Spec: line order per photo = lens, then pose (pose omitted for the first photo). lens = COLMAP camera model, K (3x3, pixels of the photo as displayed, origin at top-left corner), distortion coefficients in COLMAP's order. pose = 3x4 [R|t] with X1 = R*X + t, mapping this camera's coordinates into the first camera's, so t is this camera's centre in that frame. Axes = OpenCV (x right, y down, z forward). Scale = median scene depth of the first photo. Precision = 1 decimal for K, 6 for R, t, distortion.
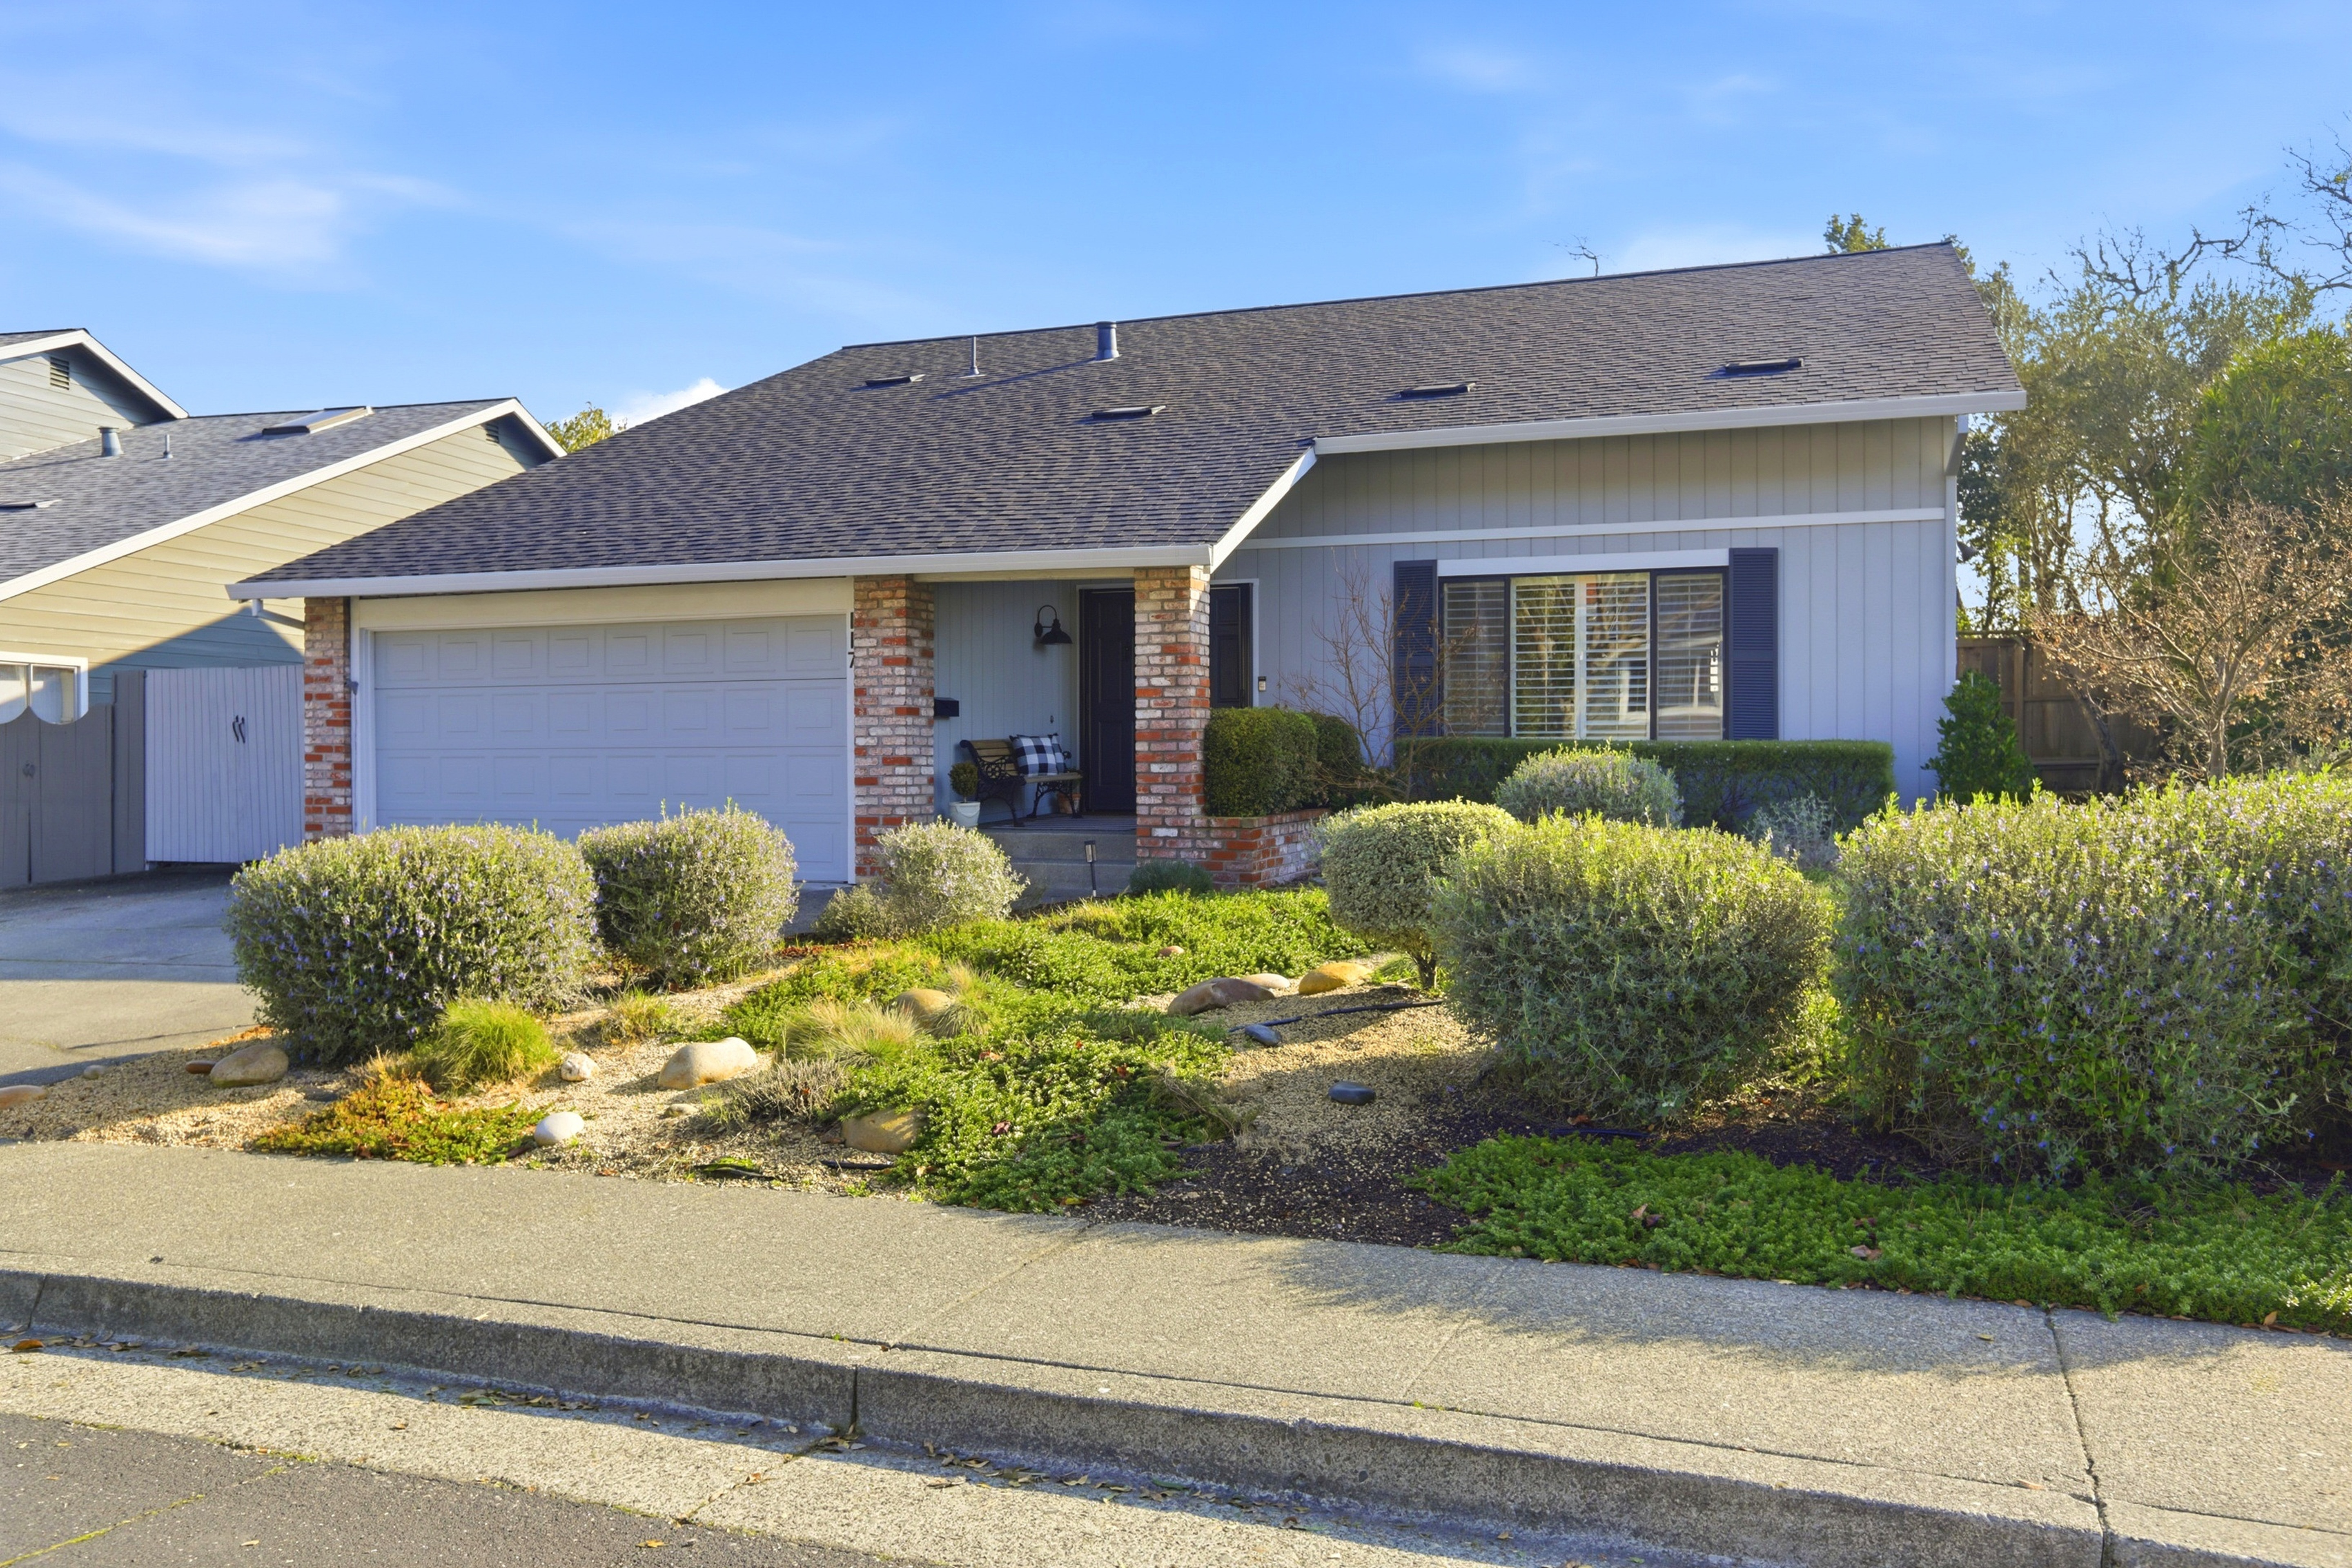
lens RADIAL K [[1810.6, 0, 1176.3], [0, 1810.6, 785.5], [0, 0, 1]] dist [-0.027005, 0.001688]
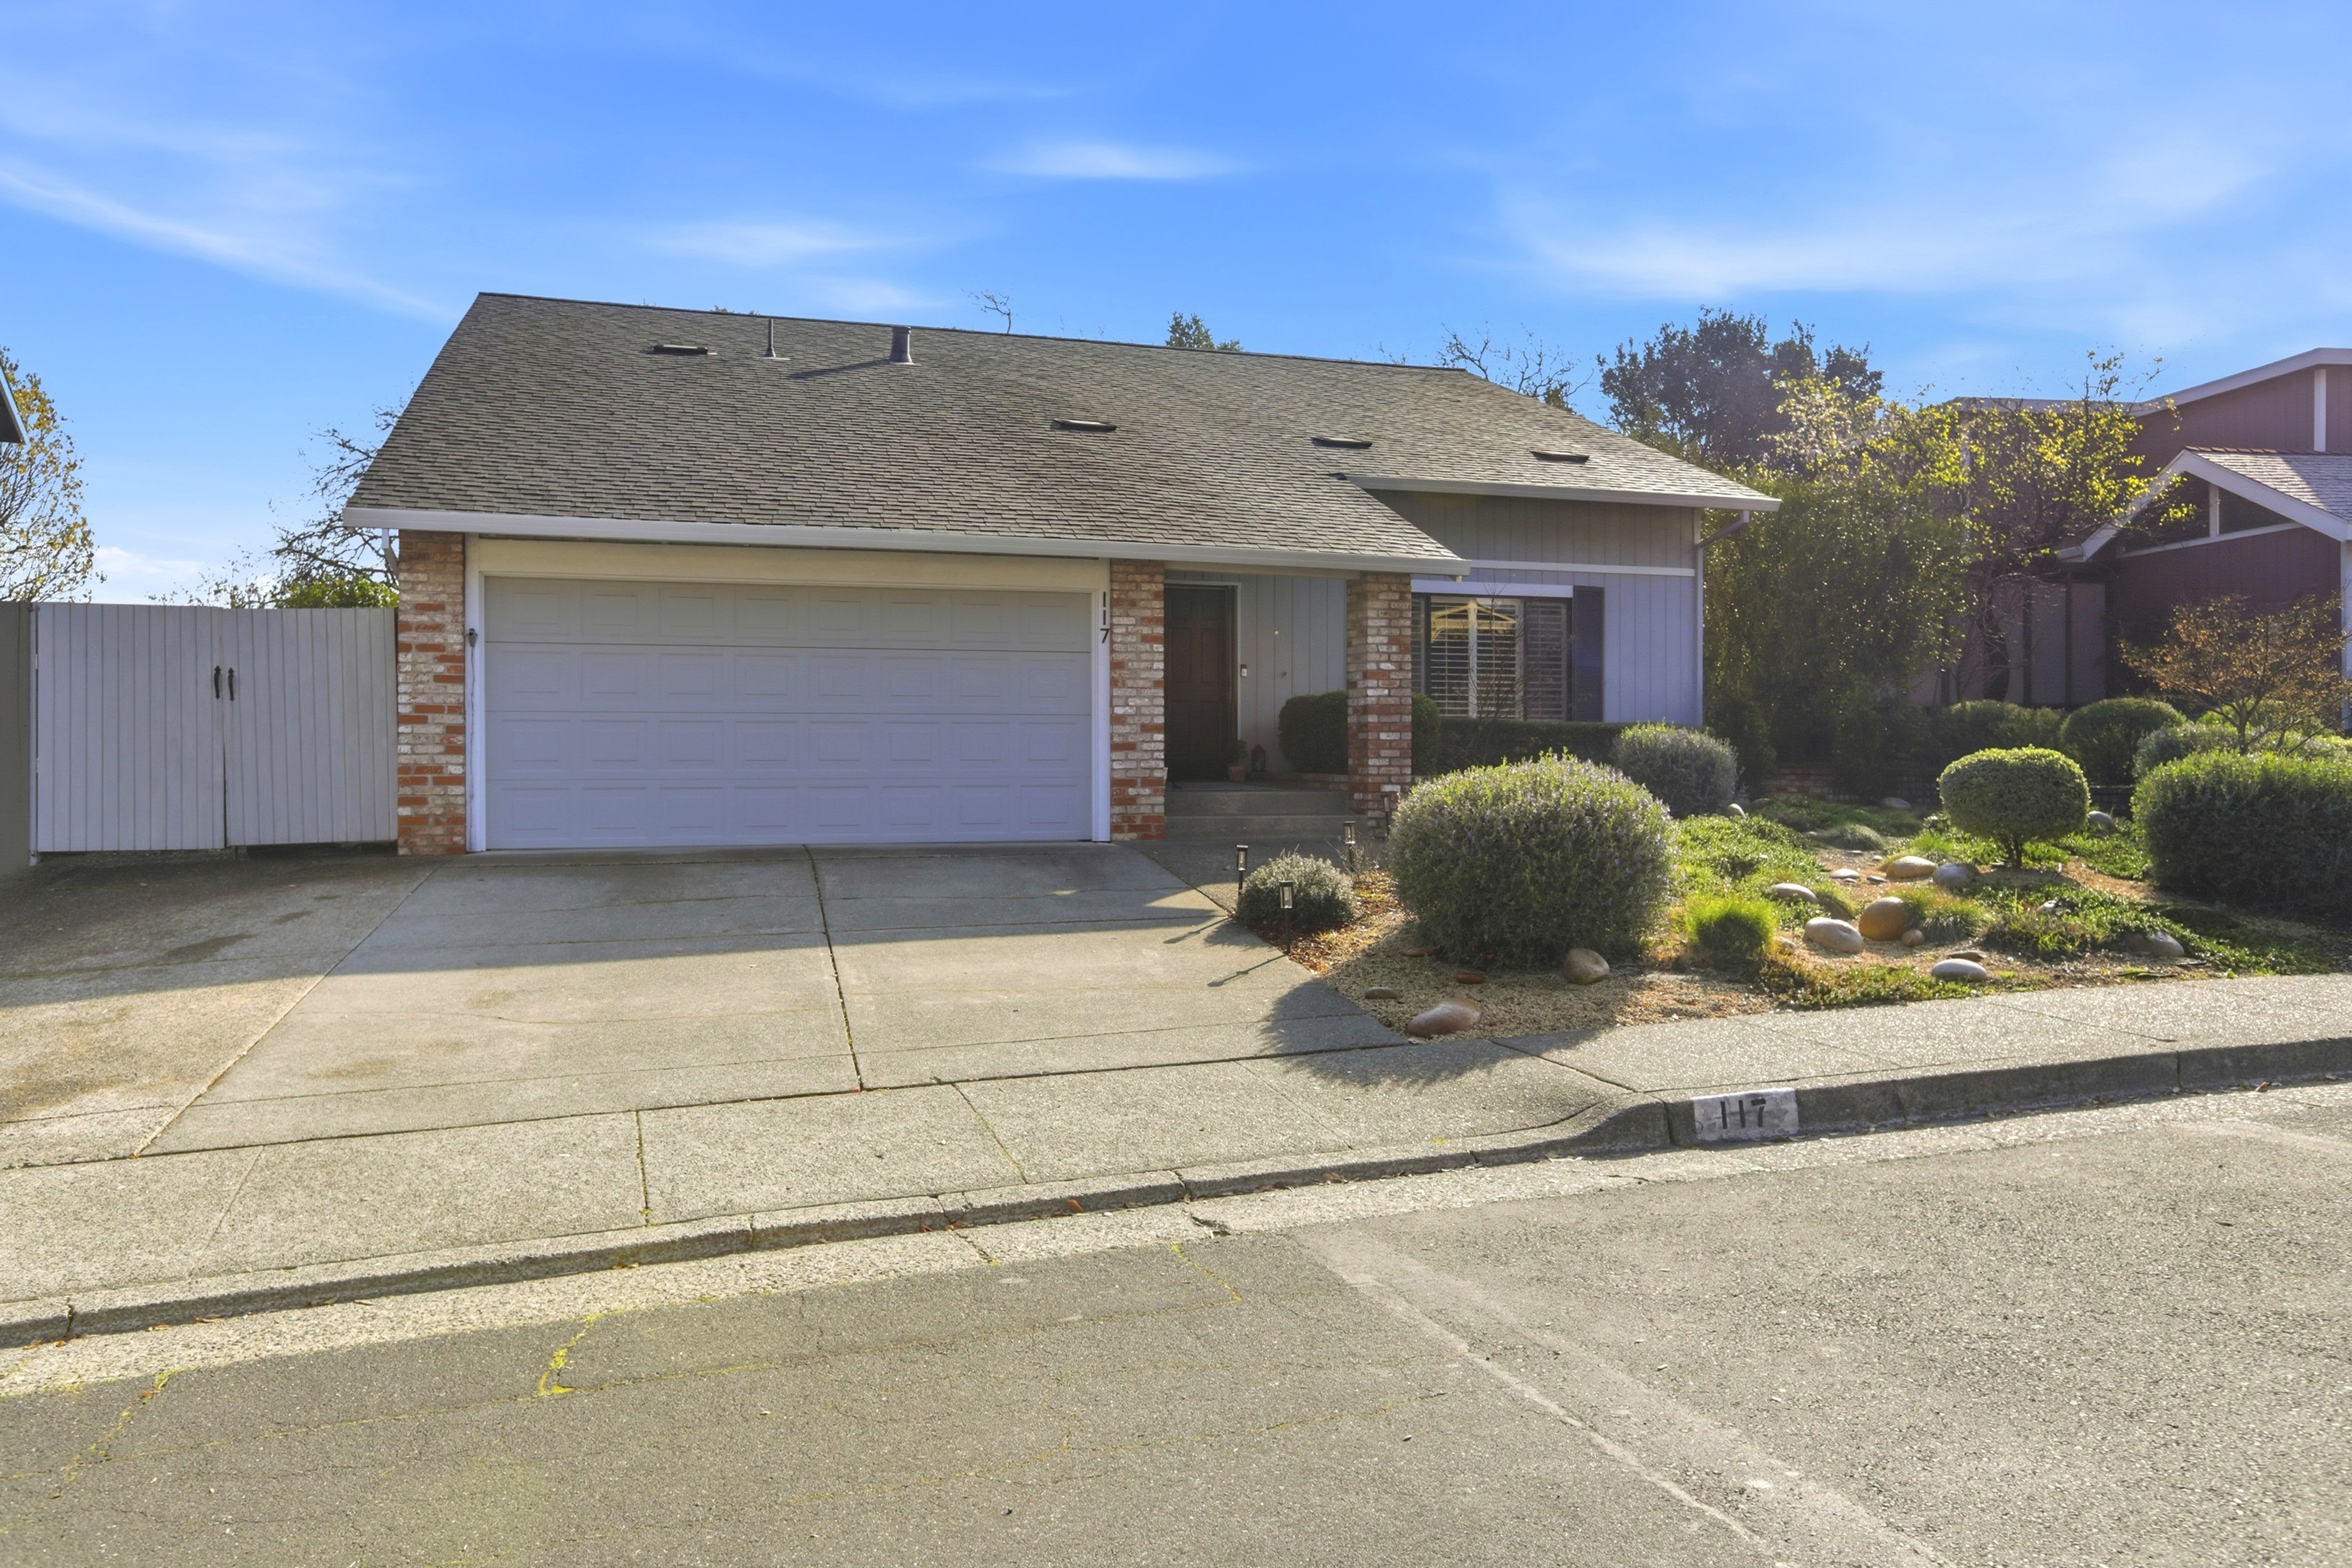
lens RADIAL K [[1717.5, 0, 1176.6], [0, 1717.5, 780.2], [0, 0, 1]] dist [-0.014145, -0.001227]
pose [[0.786247, -0.003874, 0.617900, -0.789544], [0.008532, 0.999953, -0.004588, 0.022944], [-0.617853, 0.008880, 0.786243, 0.158959]]
